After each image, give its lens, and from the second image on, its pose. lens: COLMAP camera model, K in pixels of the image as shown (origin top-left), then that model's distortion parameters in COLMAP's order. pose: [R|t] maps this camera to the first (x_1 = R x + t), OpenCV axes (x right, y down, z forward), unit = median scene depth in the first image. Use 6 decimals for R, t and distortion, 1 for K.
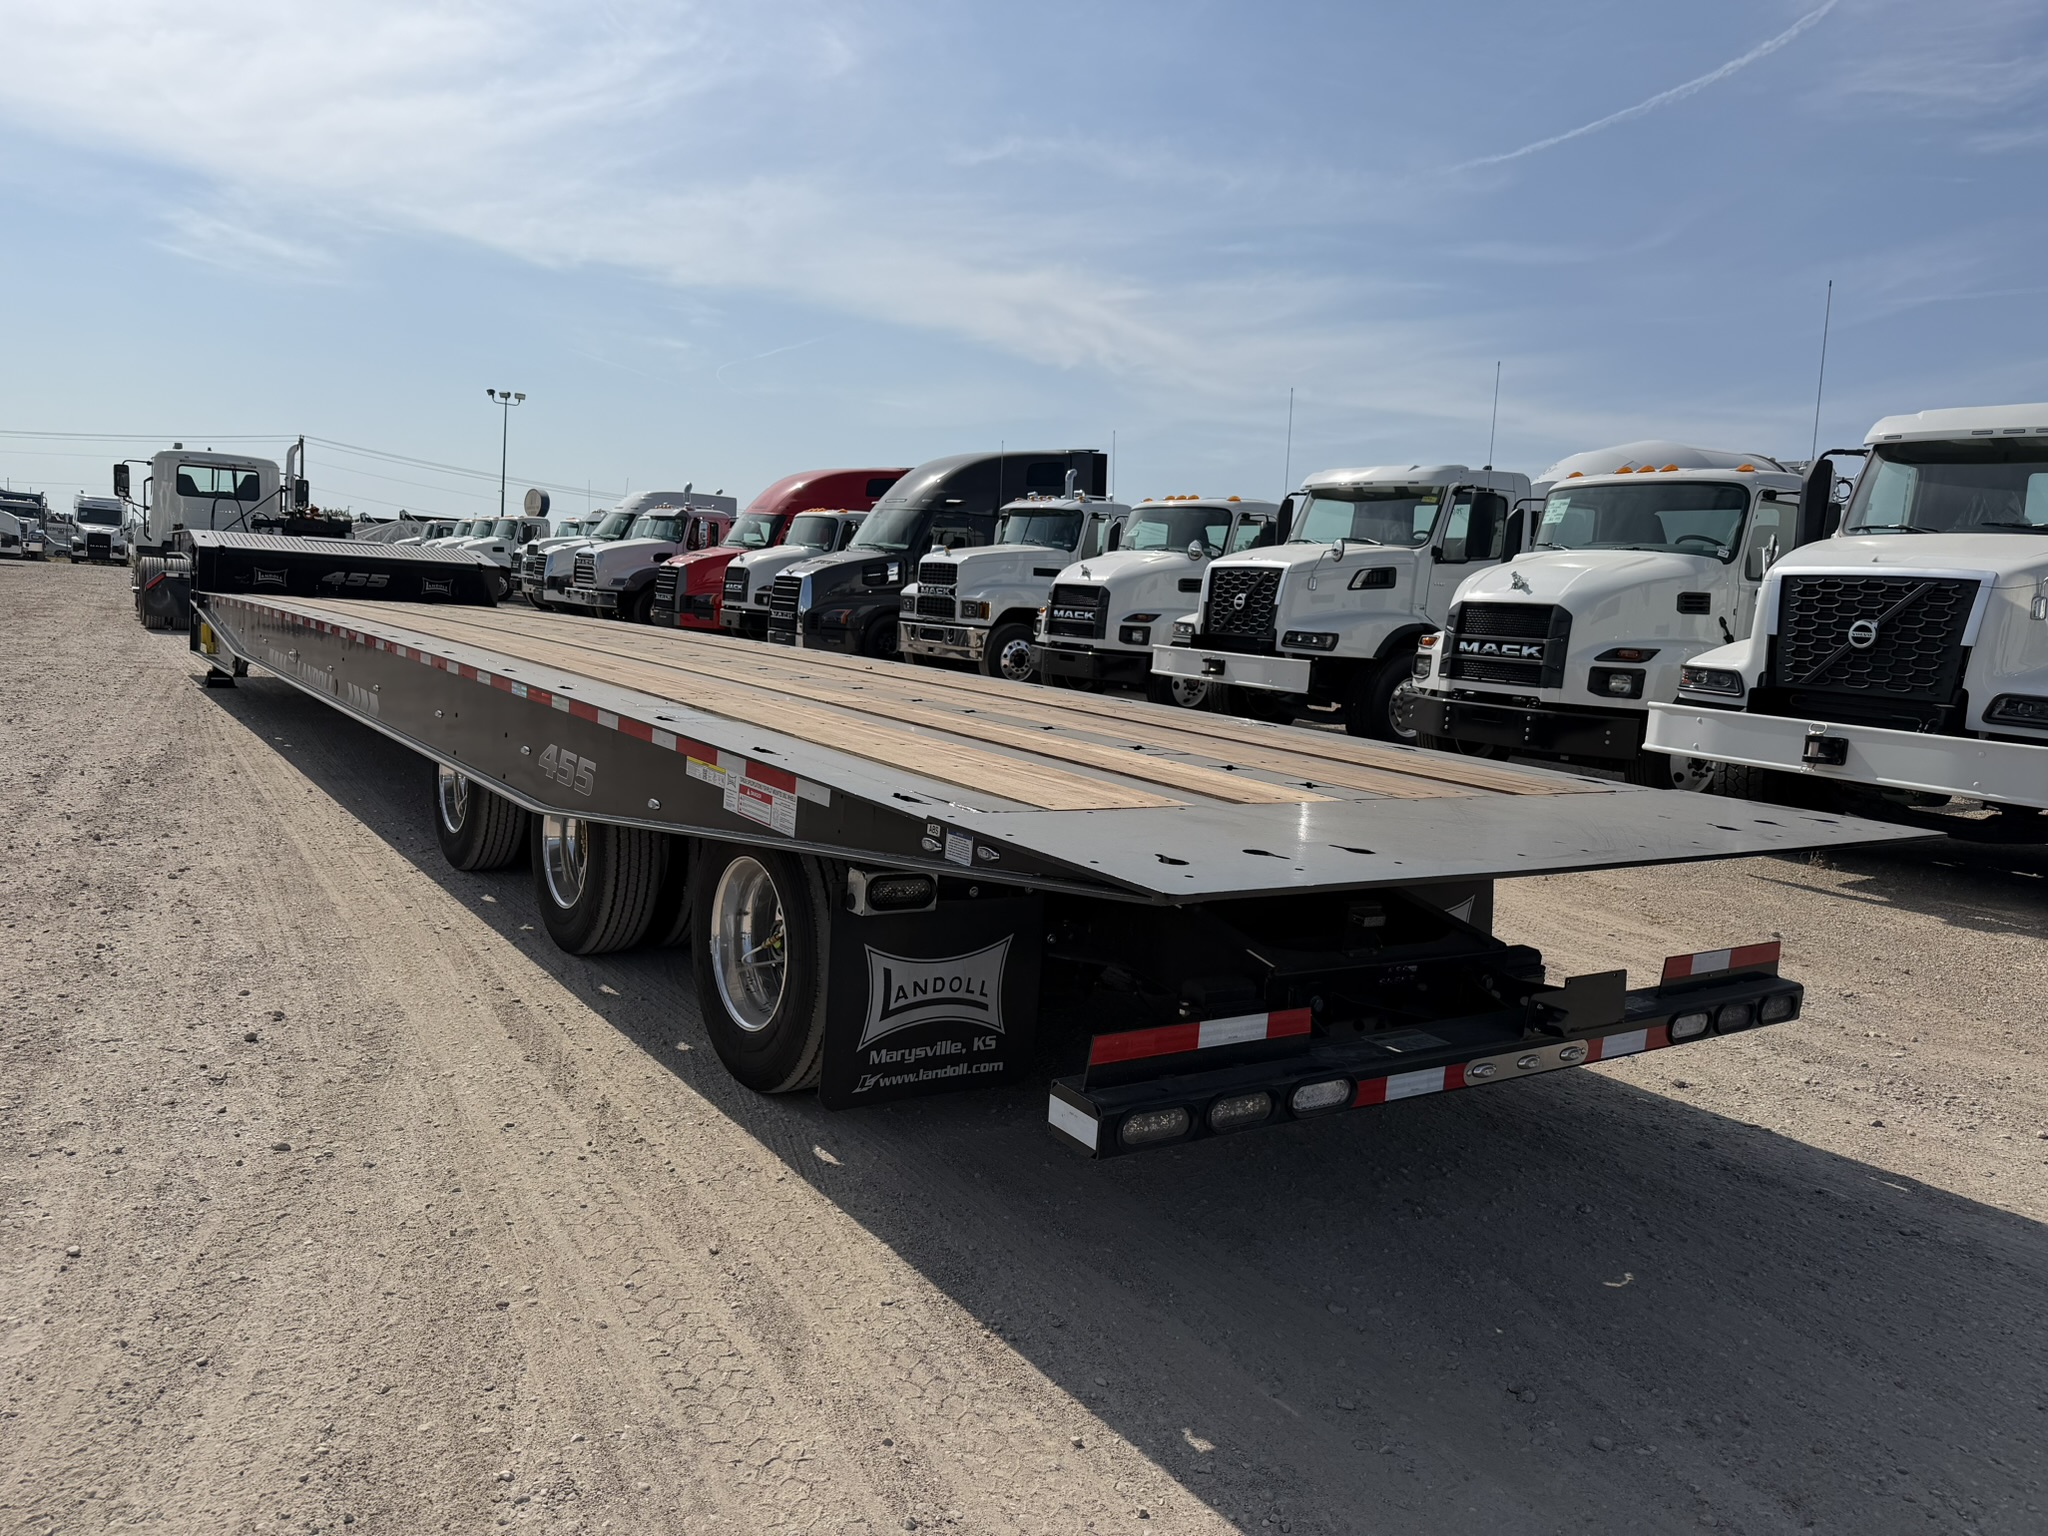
lens RADIAL K [[1442.2, 0, 1037.2], [0, 1442.2, 815.3], [0, 0, 1]] dist [0.040421, -0.058148]
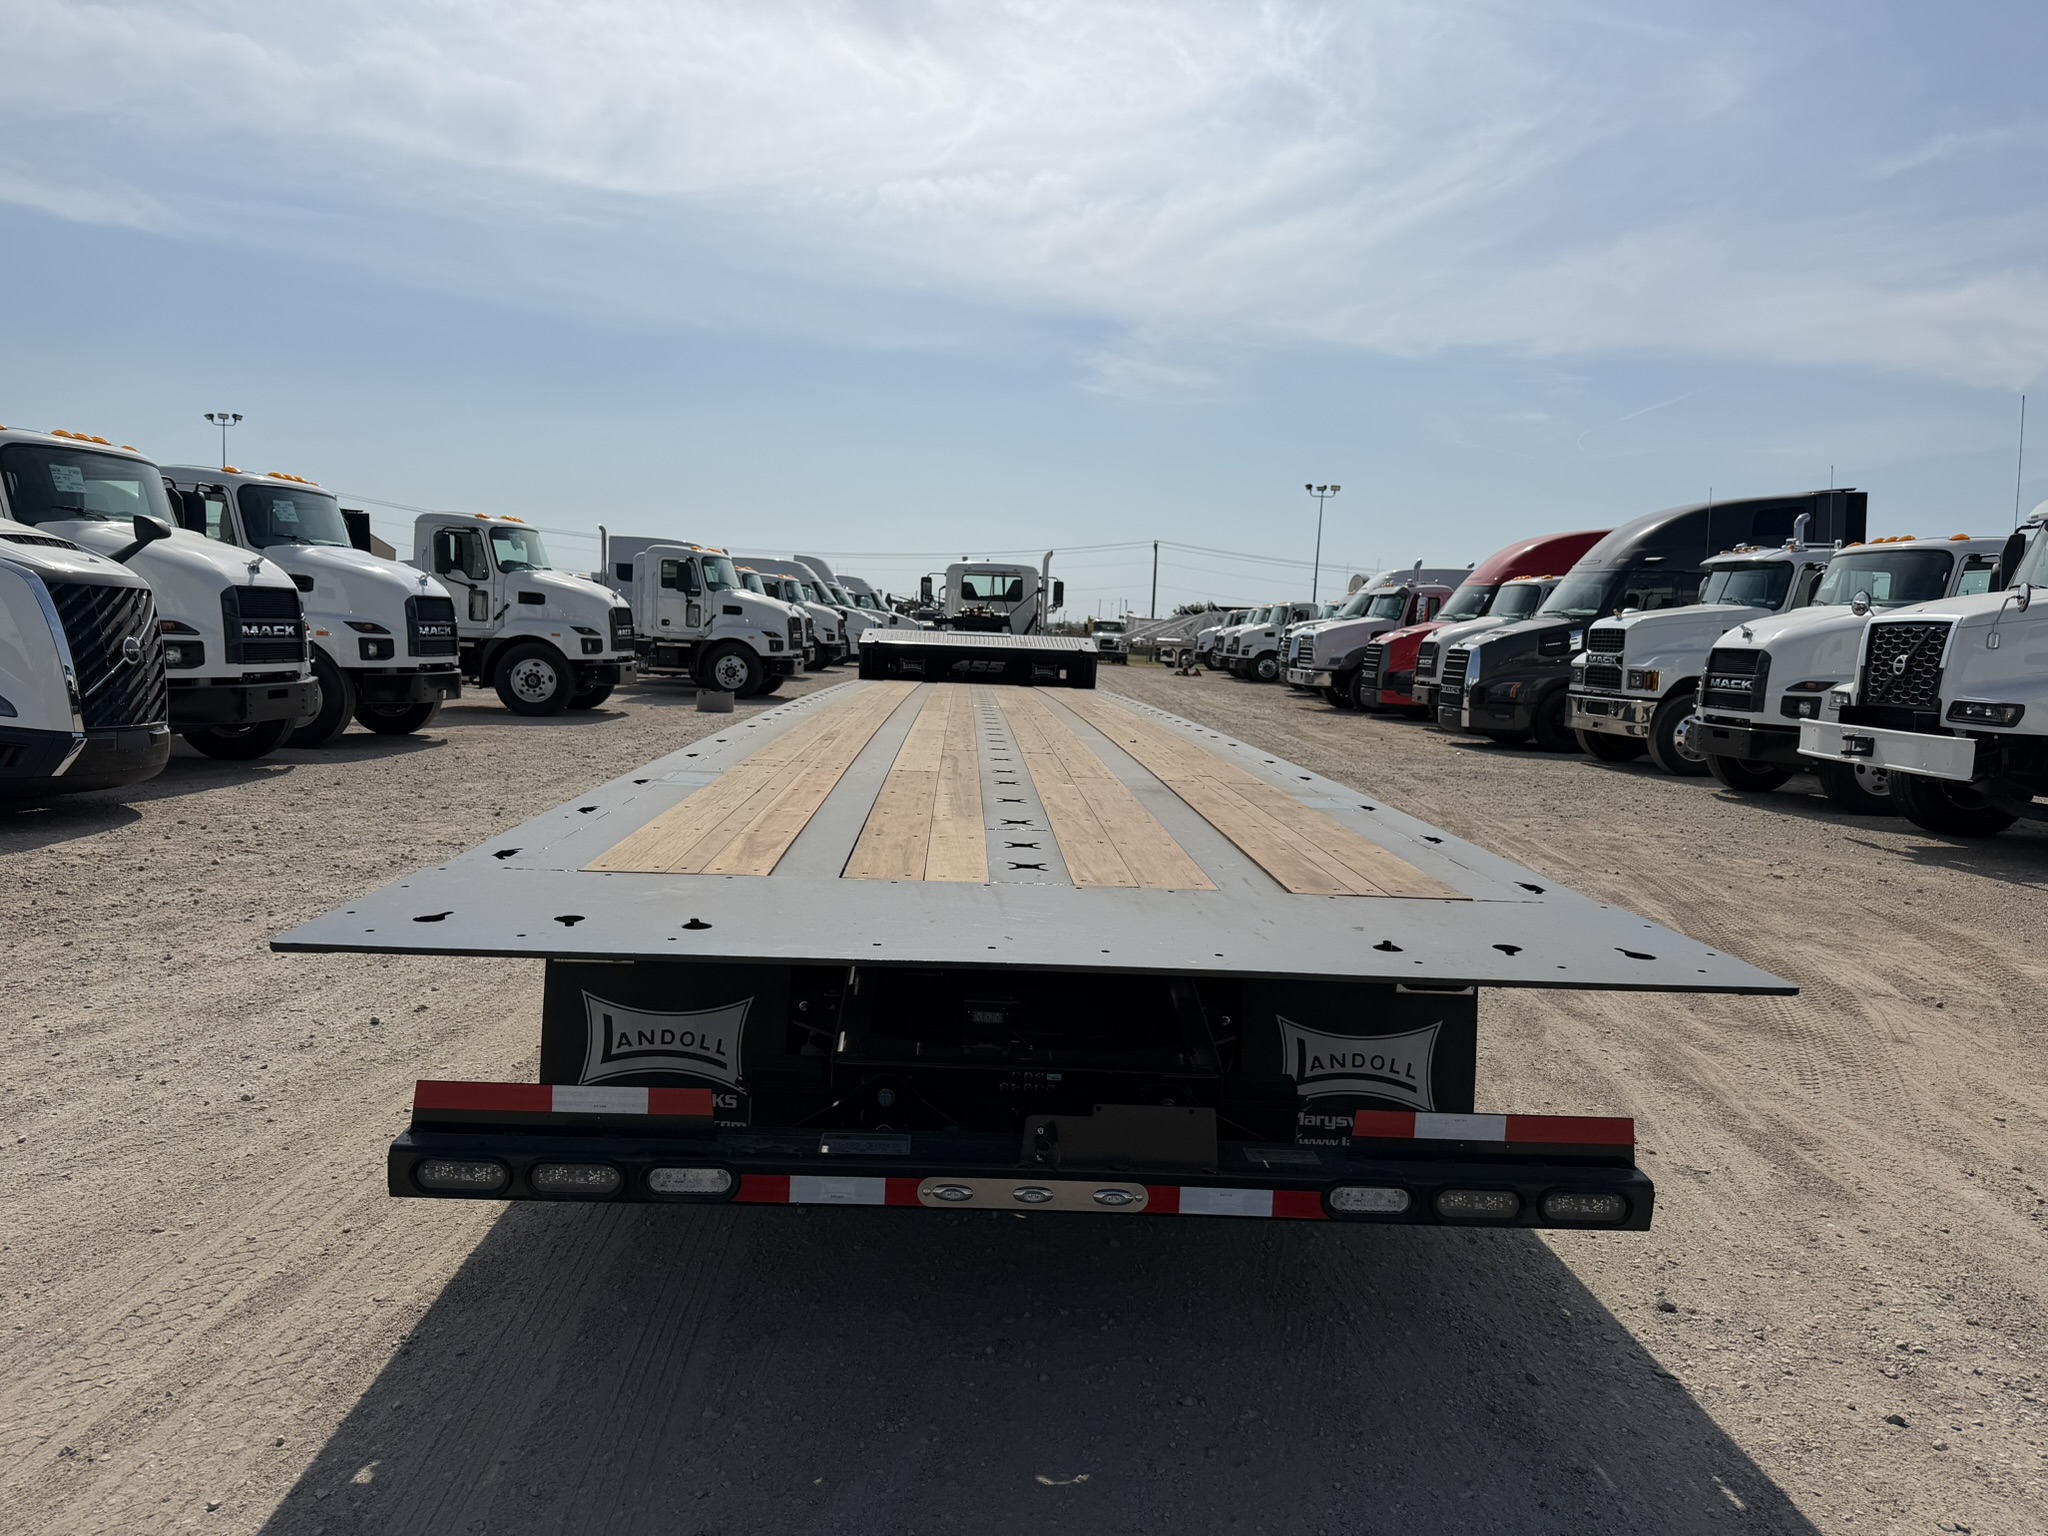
lens RADIAL K [[1442.2, 0, 1018.9], [0, 1442.2, 837.6], [0, 0, 1]] dist [0.040421, -0.058148]
pose [[0.837127, 0.040494, -0.545507, 0.108138], [-0.061261, 0.997923, -0.019933, -0.003438], [0.543567, 0.050105, 0.837869, 0.036464]]
